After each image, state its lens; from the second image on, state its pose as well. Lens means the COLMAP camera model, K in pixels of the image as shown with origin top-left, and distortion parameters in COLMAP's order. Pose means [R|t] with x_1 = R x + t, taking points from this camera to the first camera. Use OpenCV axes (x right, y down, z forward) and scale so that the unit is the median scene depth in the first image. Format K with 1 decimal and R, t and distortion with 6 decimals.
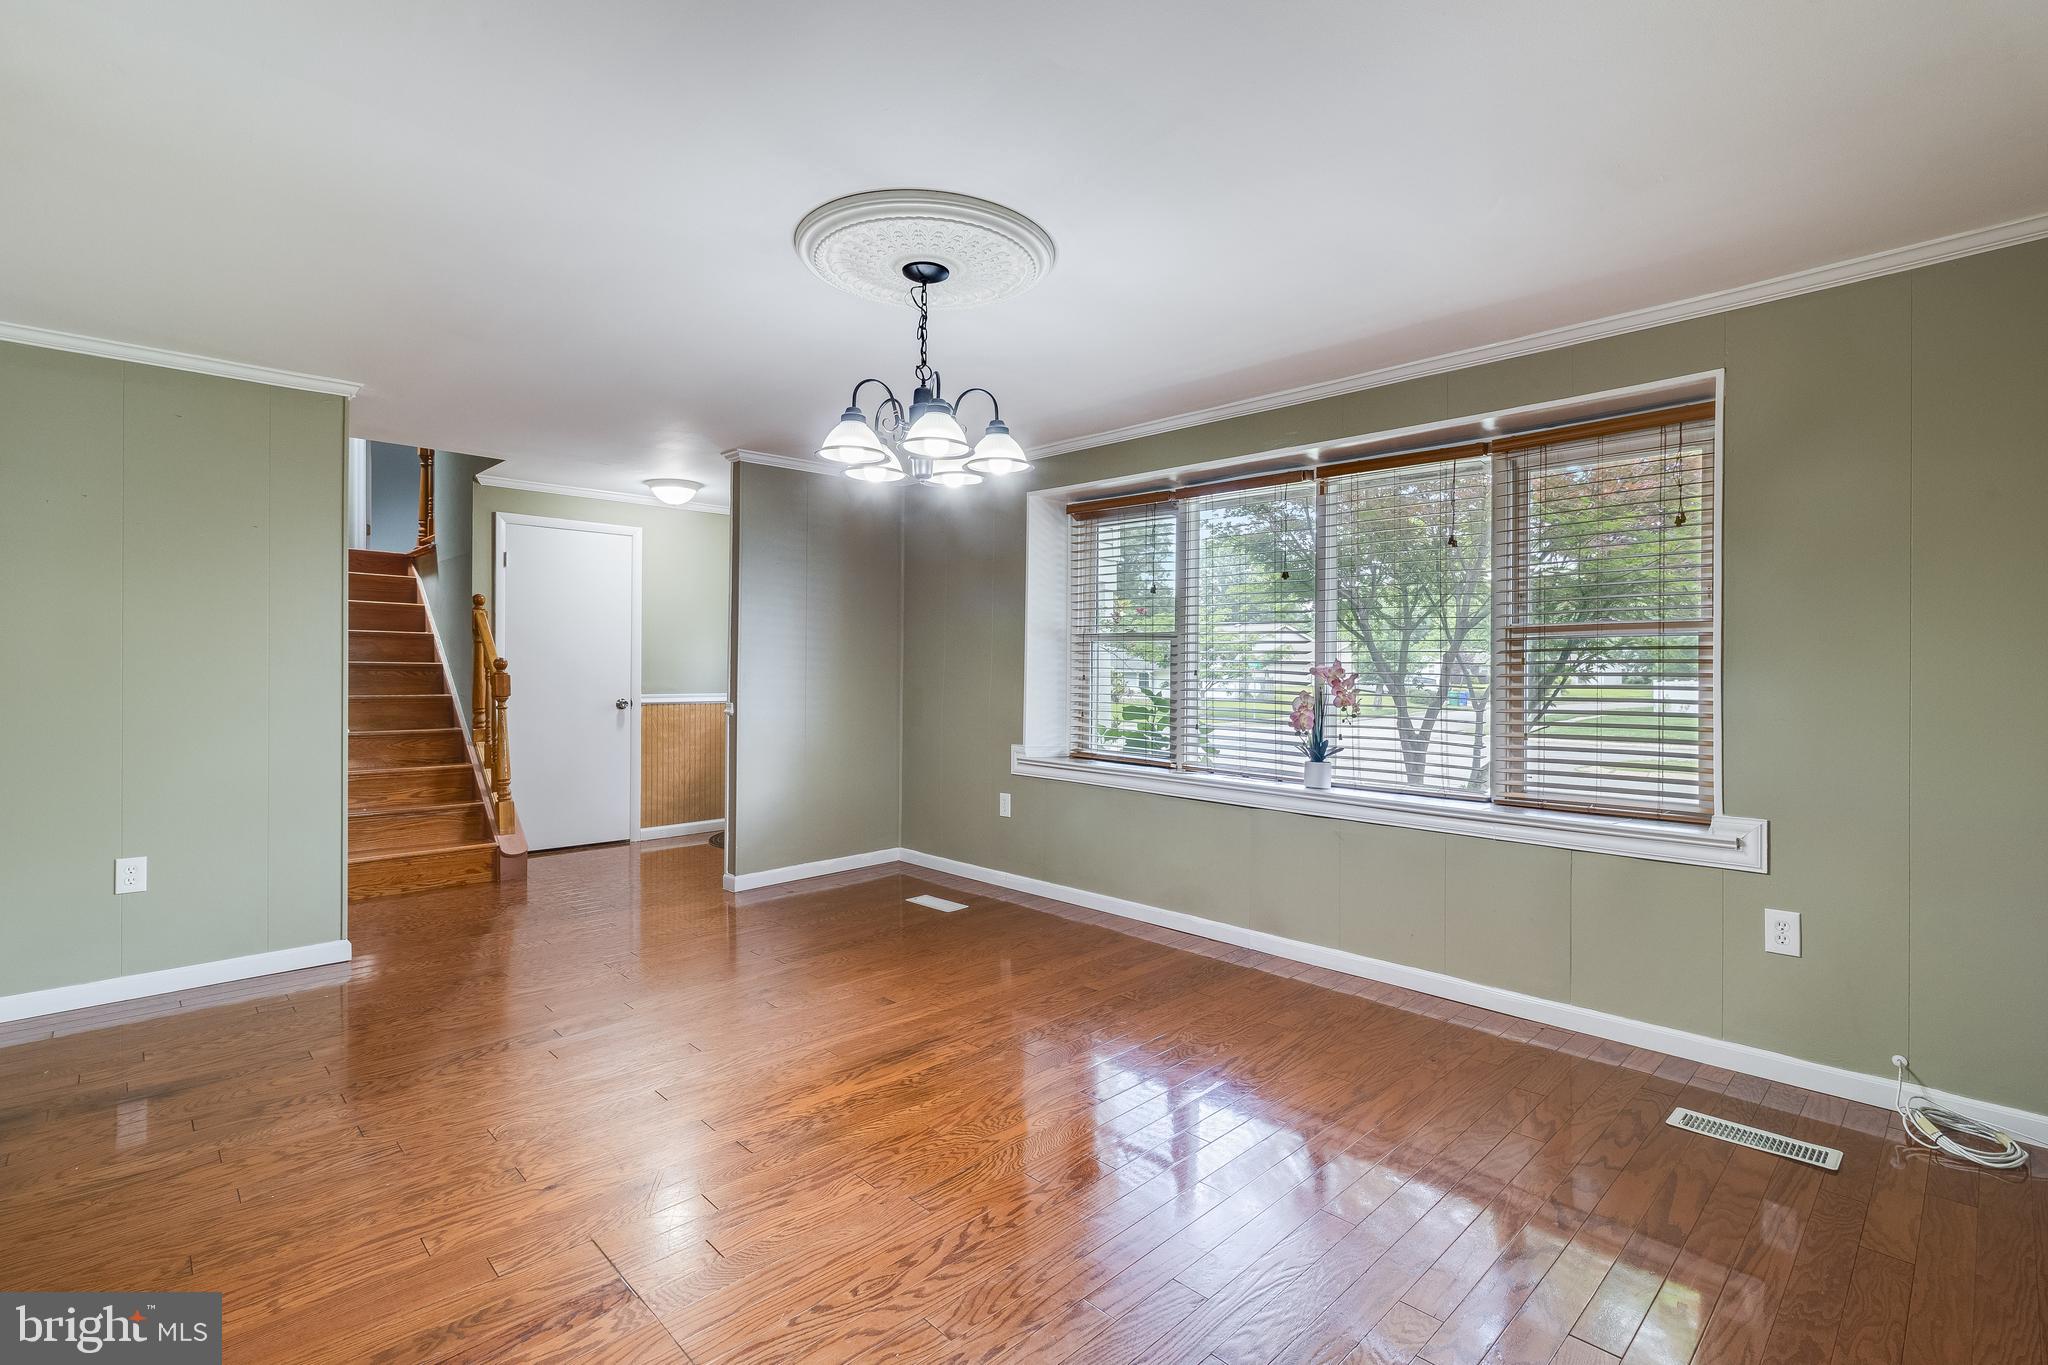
lens RADIAL K [[948.2, 0, 1032.3], [0, 948.2, 670.3], [0, 0, 1]] dist [-0.000505, -0.000191]
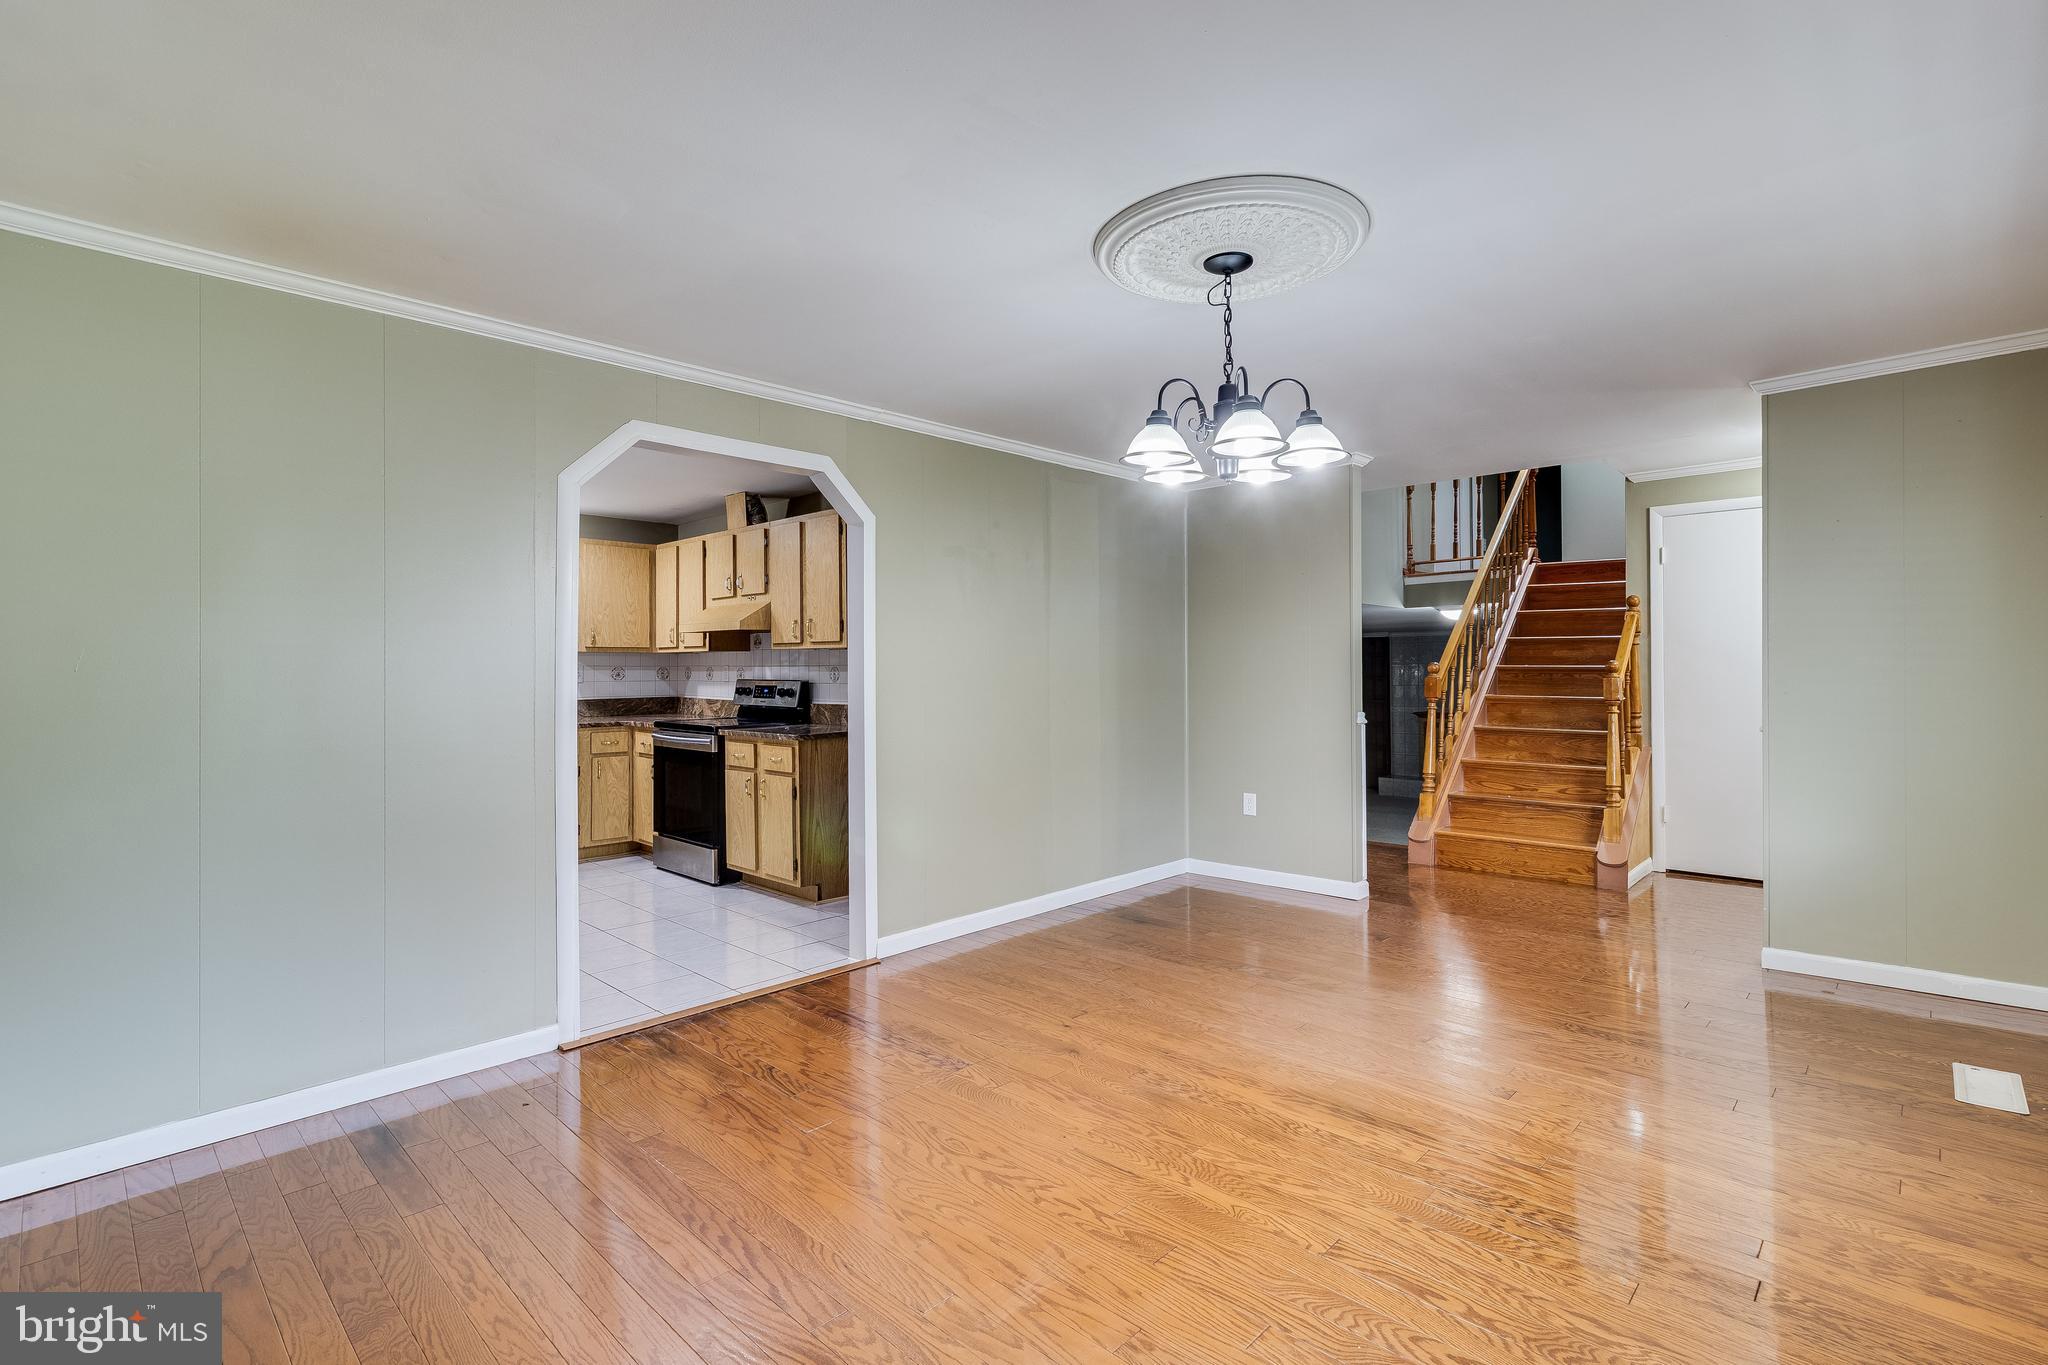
lens RADIAL K [[941.9, 0, 1017.6], [0, 941.9, 674.4], [0, 0, 1]] dist [0.001363, -0.000047]
pose [[0.030300, 0.001289, -0.999540, 0.814280], [0.004457, 0.999989, 0.001425, -0.008010], [0.999531, -0.004498, 0.030294, 0.741047]]
